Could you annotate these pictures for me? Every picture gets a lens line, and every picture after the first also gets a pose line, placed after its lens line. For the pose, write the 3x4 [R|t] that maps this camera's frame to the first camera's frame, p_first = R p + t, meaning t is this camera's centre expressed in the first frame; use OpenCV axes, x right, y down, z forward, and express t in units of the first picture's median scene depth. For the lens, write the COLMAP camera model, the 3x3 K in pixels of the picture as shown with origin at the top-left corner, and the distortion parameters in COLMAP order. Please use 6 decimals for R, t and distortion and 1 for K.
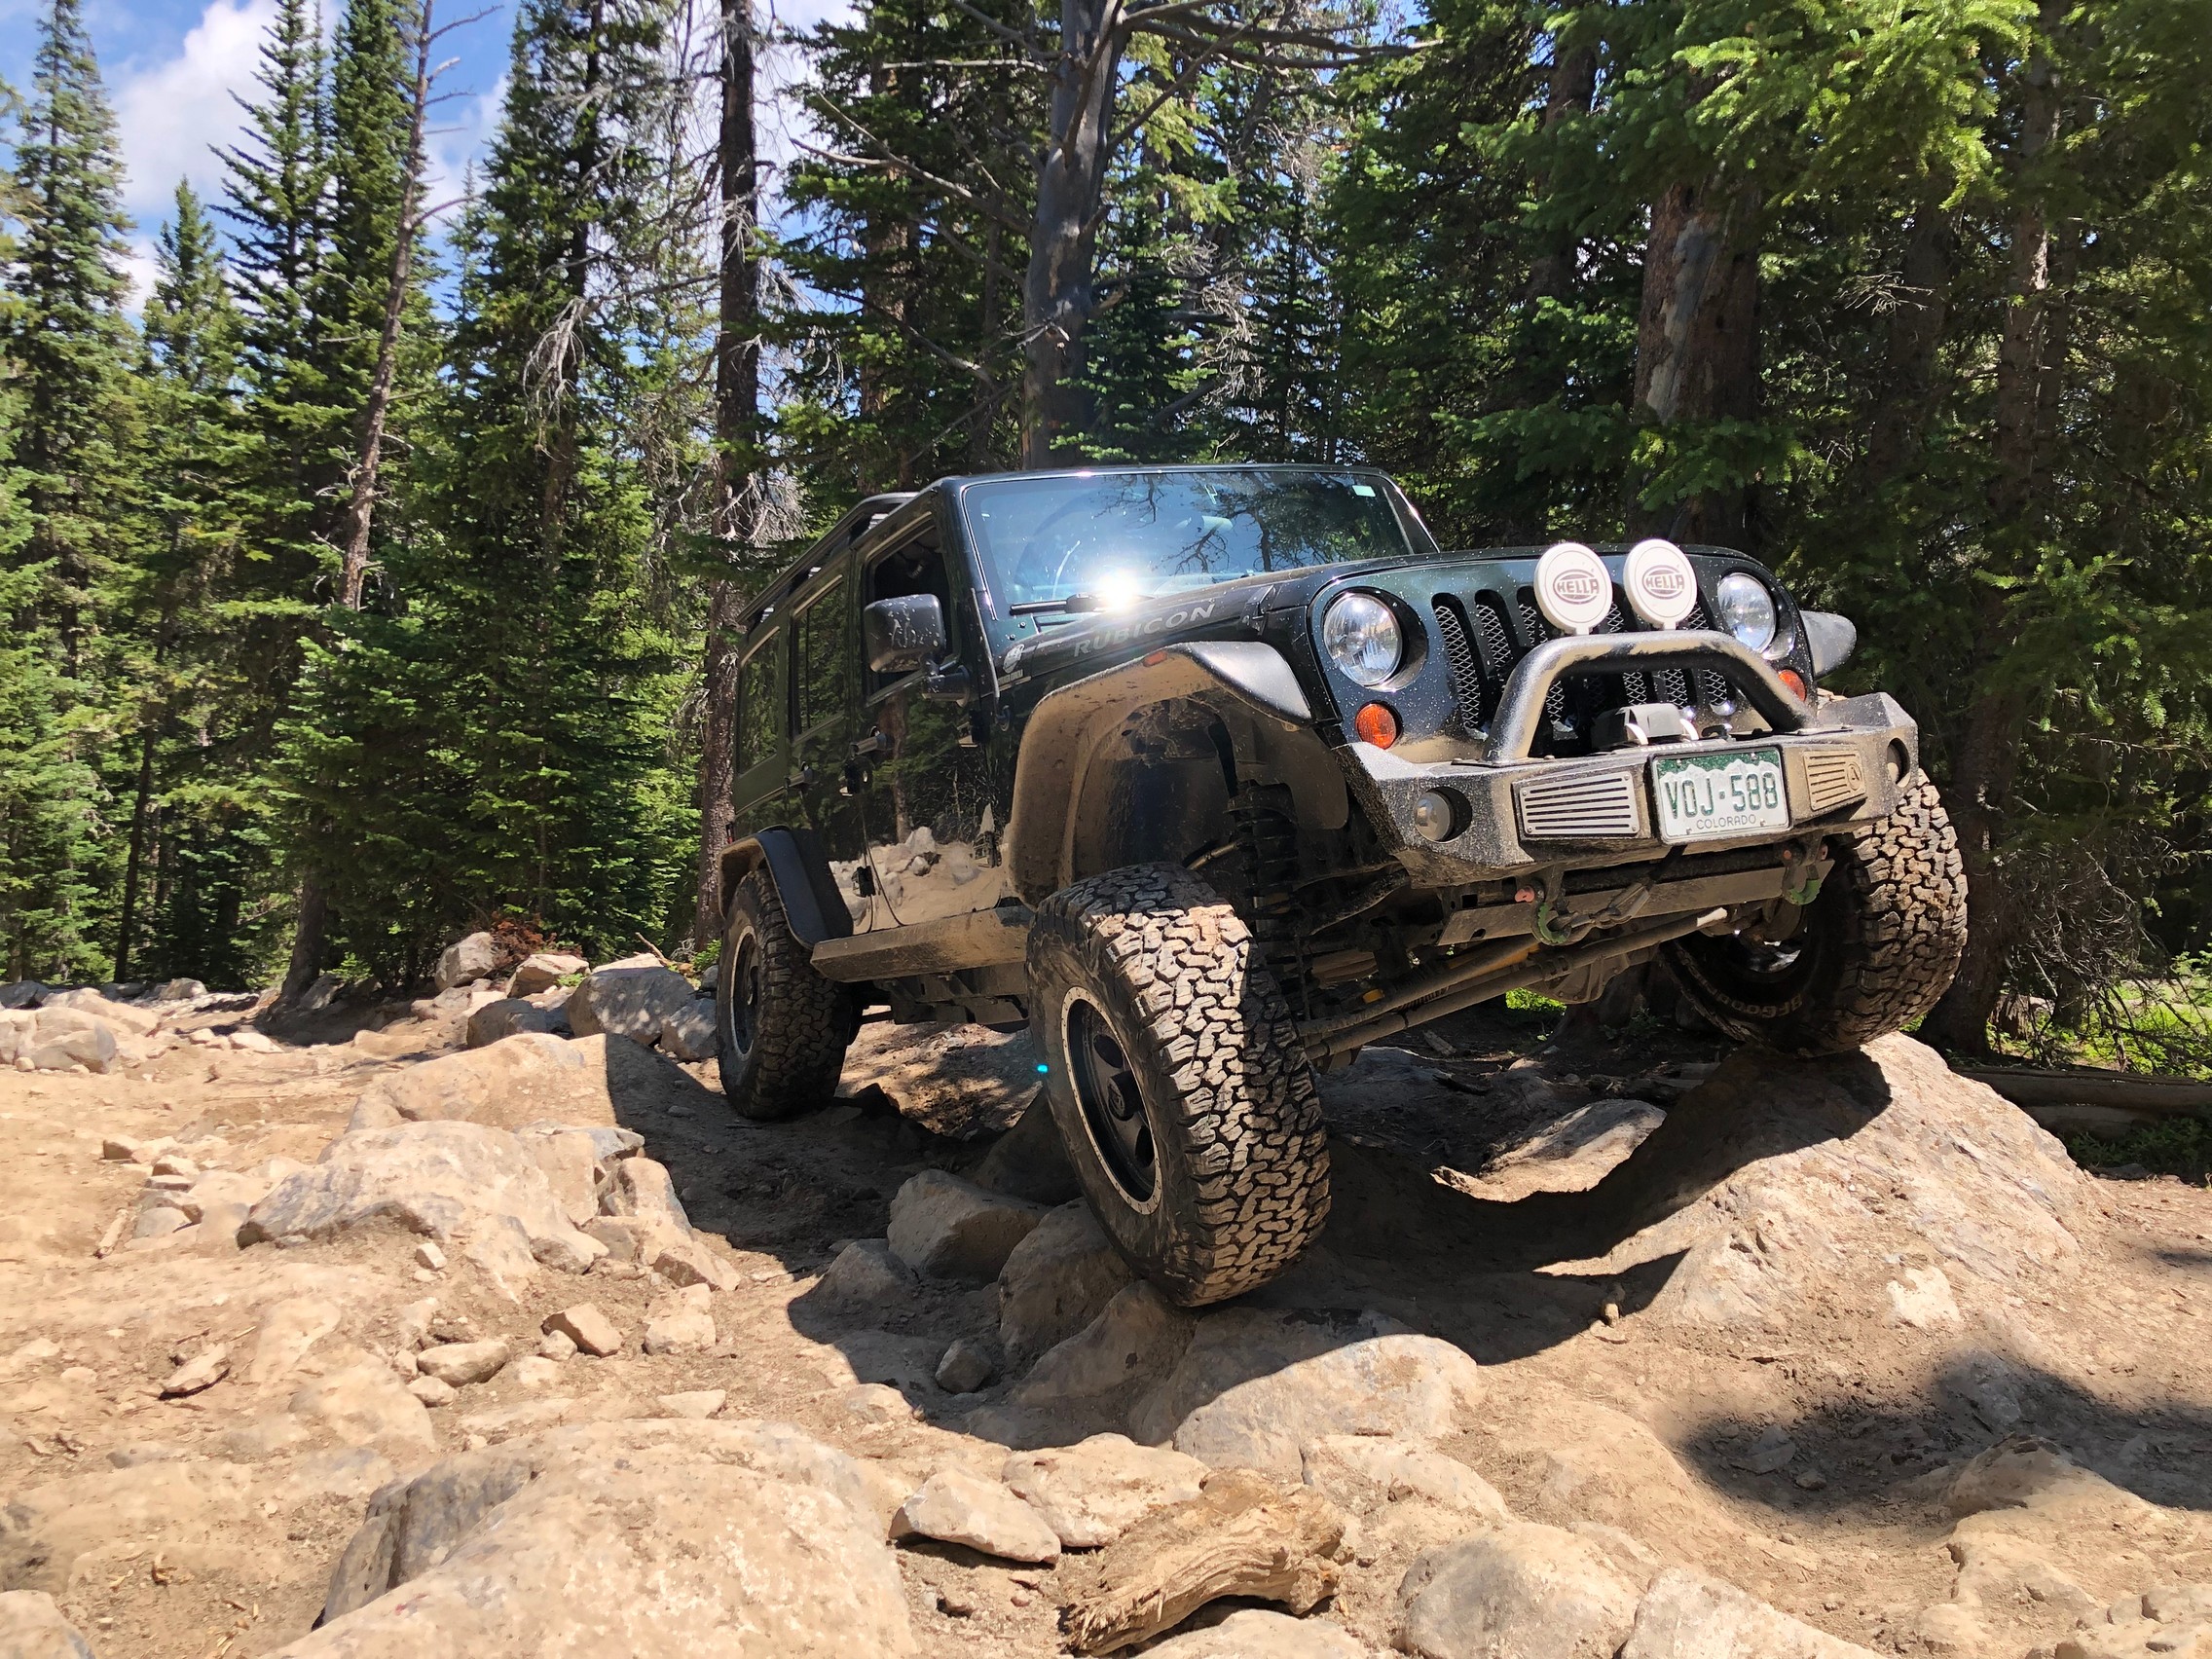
lens RADIAL K [[1861.7, 0, 1106.0], [0, 1861.7, 829.5], [0, 0, 1]] dist [0.099006, -0.124767]
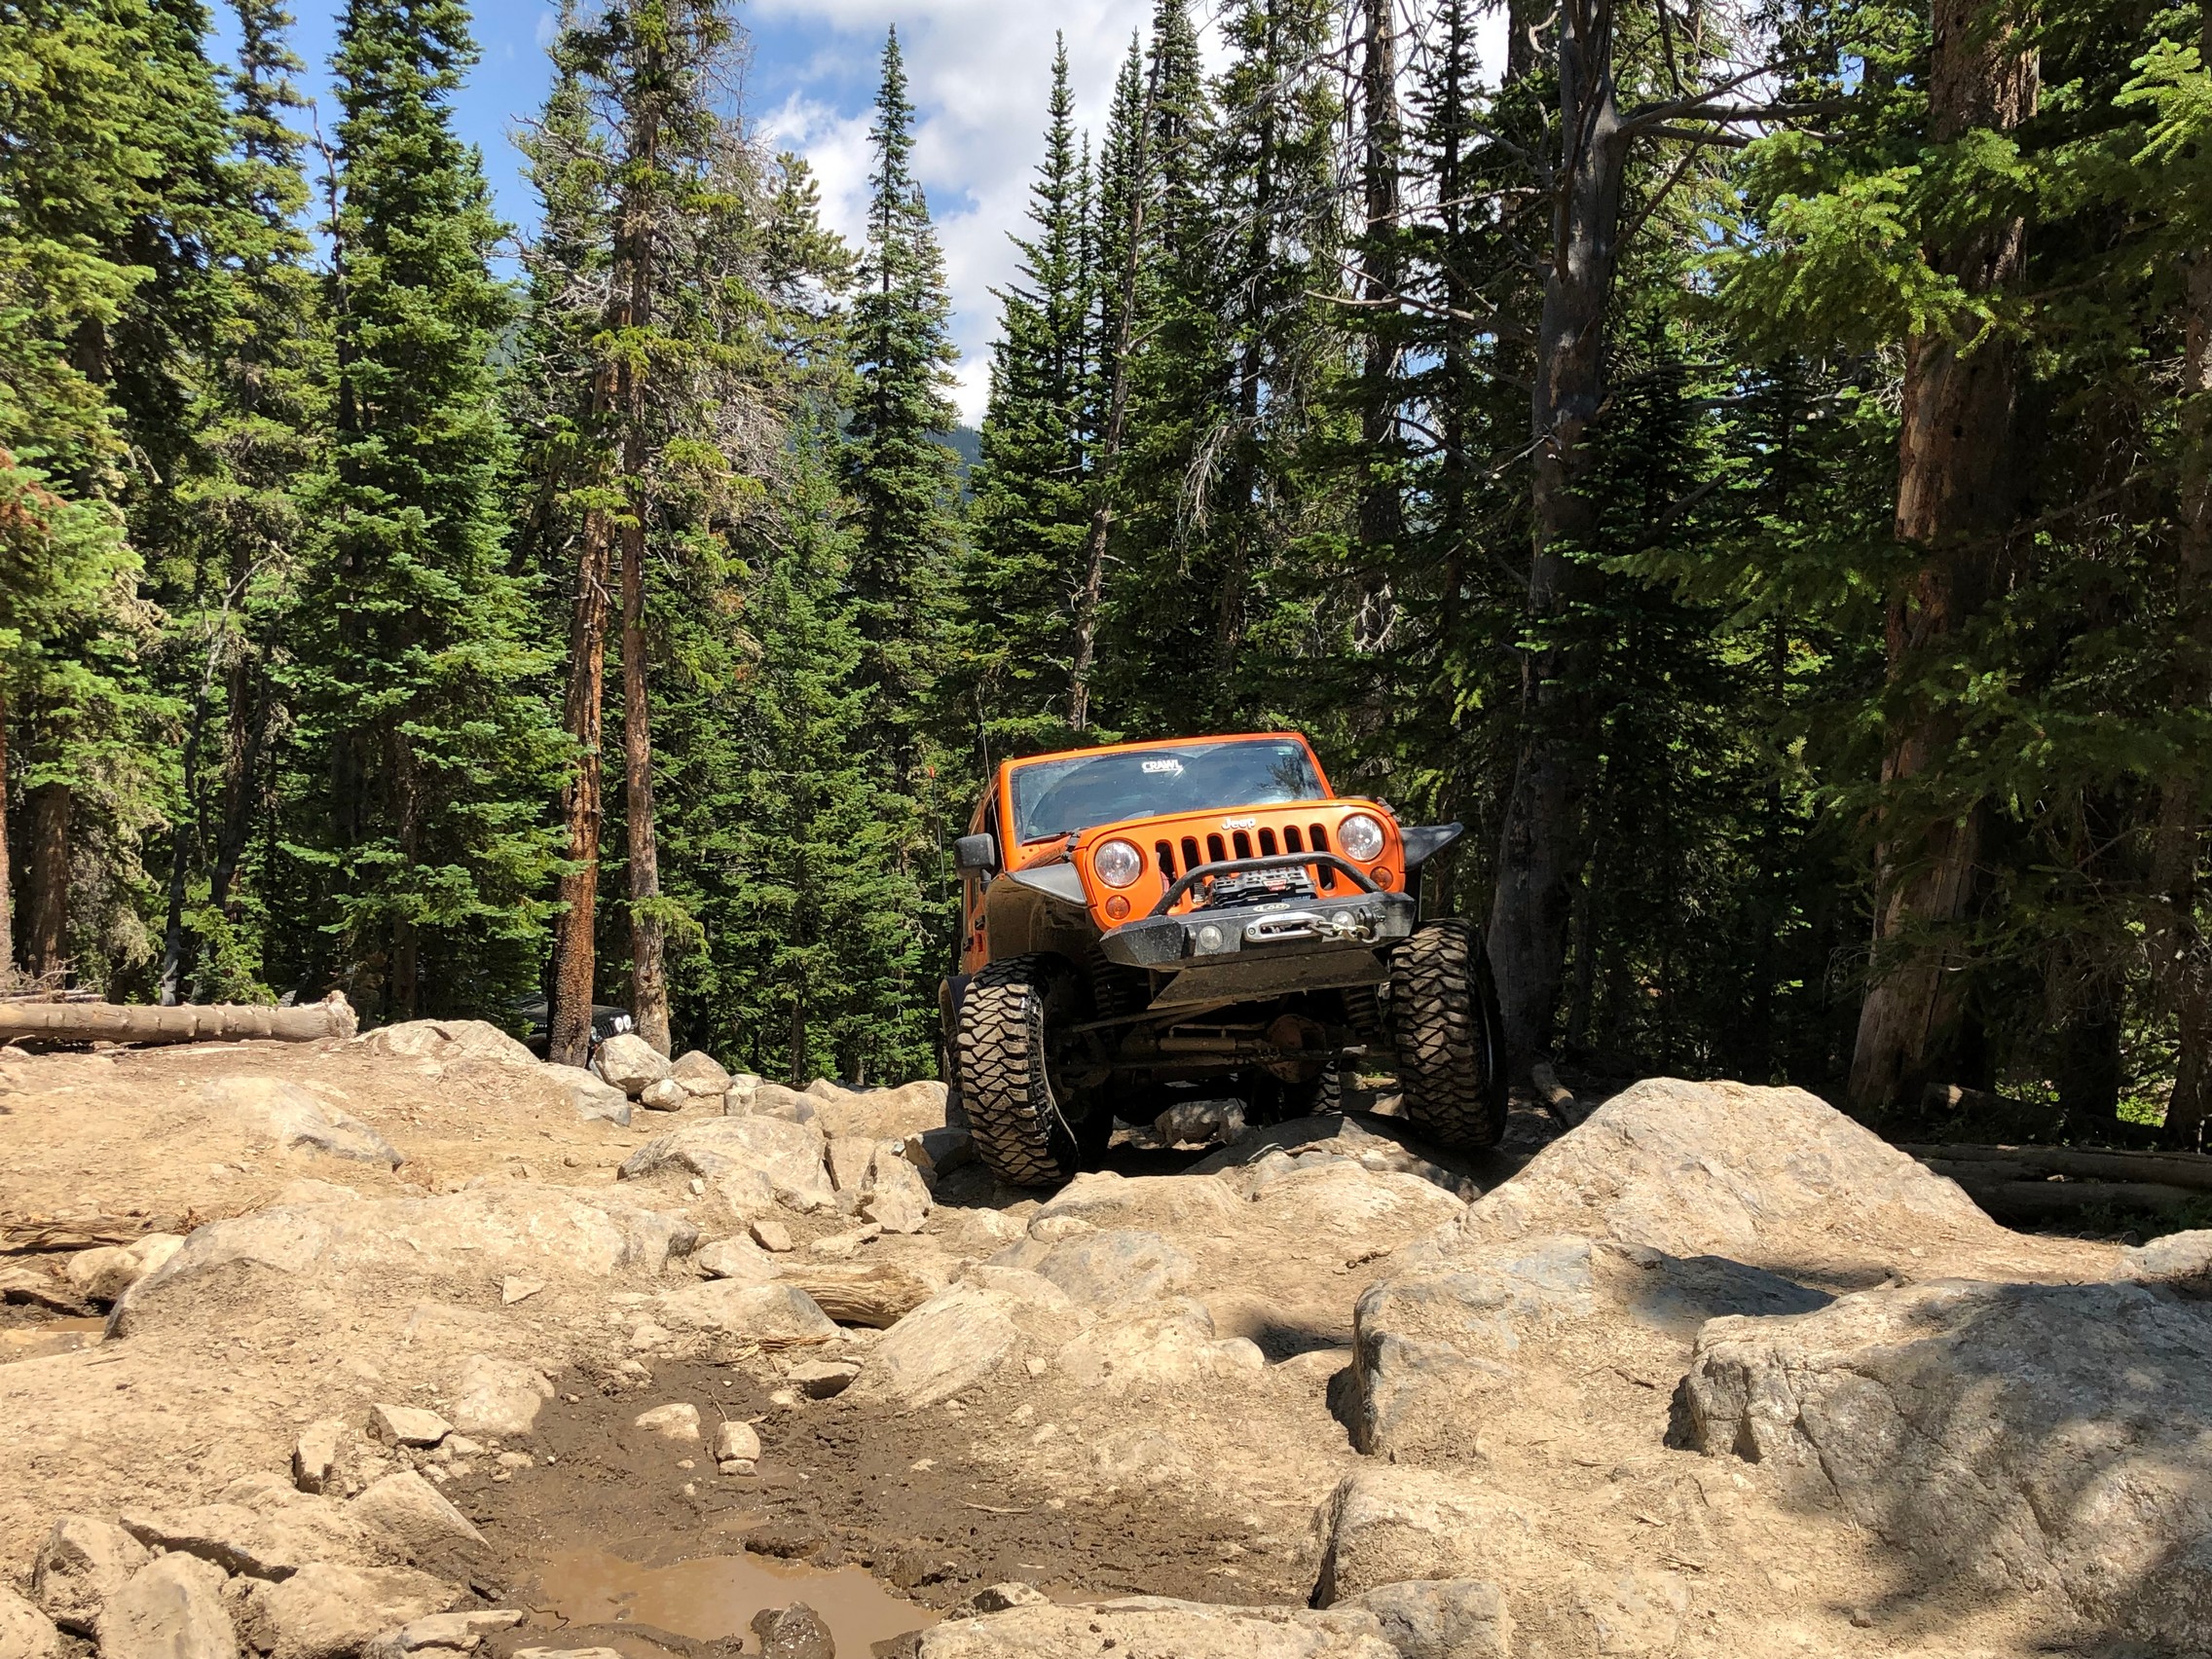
lens RADIAL K [[2347.5, 0, 1106.0], [0, 2347.5, 829.5], [0, 0, 1]] dist [0.142843, -0.355406]
pose [[0.892388, -0.022844, -0.450691, 0.166479], [0.000394, 0.998757, -0.049844, 0.004986], [0.451269, 0.044303, 0.891287, -0.122606]]
